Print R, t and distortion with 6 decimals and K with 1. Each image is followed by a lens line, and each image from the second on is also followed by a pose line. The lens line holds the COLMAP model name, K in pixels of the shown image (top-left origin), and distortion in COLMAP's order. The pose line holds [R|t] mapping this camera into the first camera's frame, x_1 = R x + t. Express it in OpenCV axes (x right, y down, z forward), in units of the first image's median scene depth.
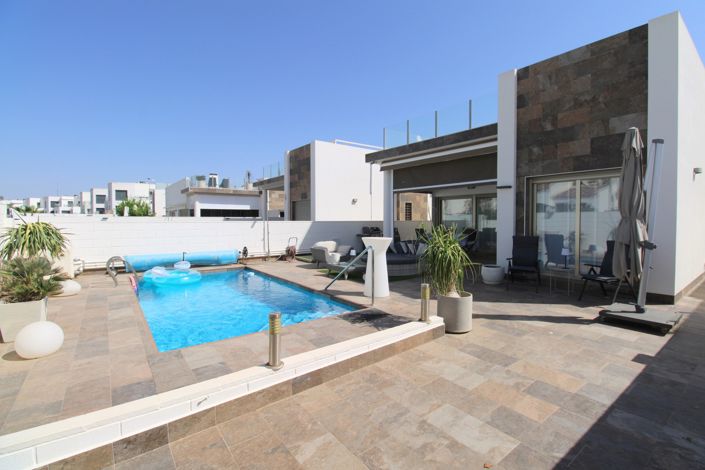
lens RADIAL K [[329.6, 0, 353.7], [0, 329.6, 233.3], [0, 0, 1]] dist [-0.013006, -0.006165]
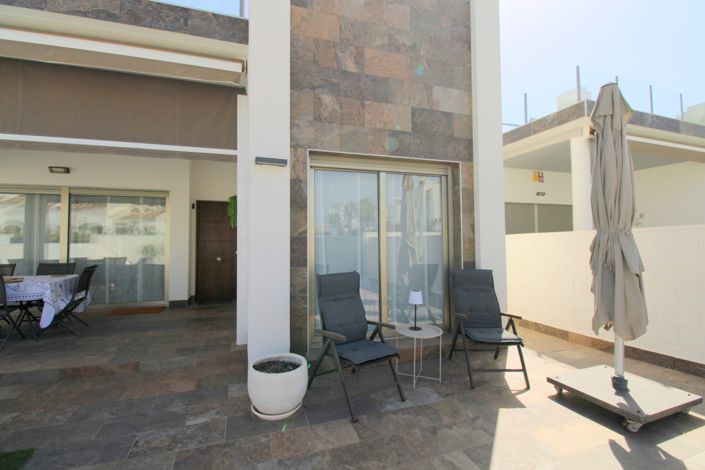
lens RADIAL K [[329.6, 0, 357.1], [0, 329.6, 232.3], [0, 0, 1]] dist [-0.013006, -0.006165]
pose [[0.289375, 0.030025, 0.956745, 0.066820], [0.048857, 0.997742, -0.046089, -0.019285], [-0.955968, 0.060081, 0.287255, 0.596056]]
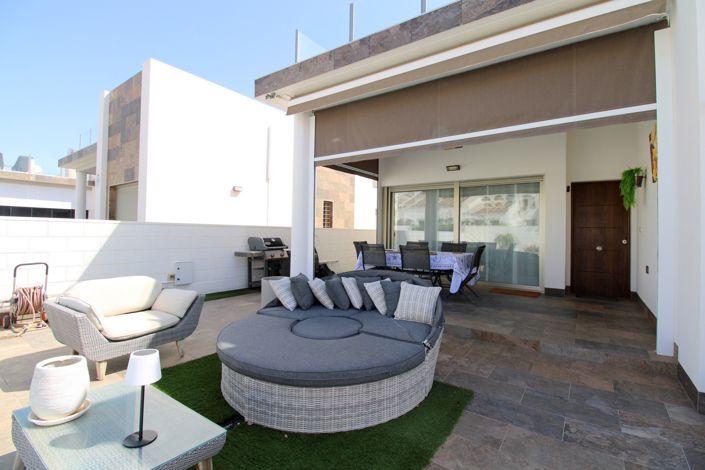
lens RADIAL K [[329.6, 0, 357.2], [0, 329.6, 233.2], [0, 0, 1]] dist [-0.013006, -0.006165]
pose [[0.952262, 0.018160, 0.304740, 0.044919], [-0.005432, 0.999079, -0.042561, -0.007155], [-0.305233, 0.038874, 0.951484, 0.652488]]
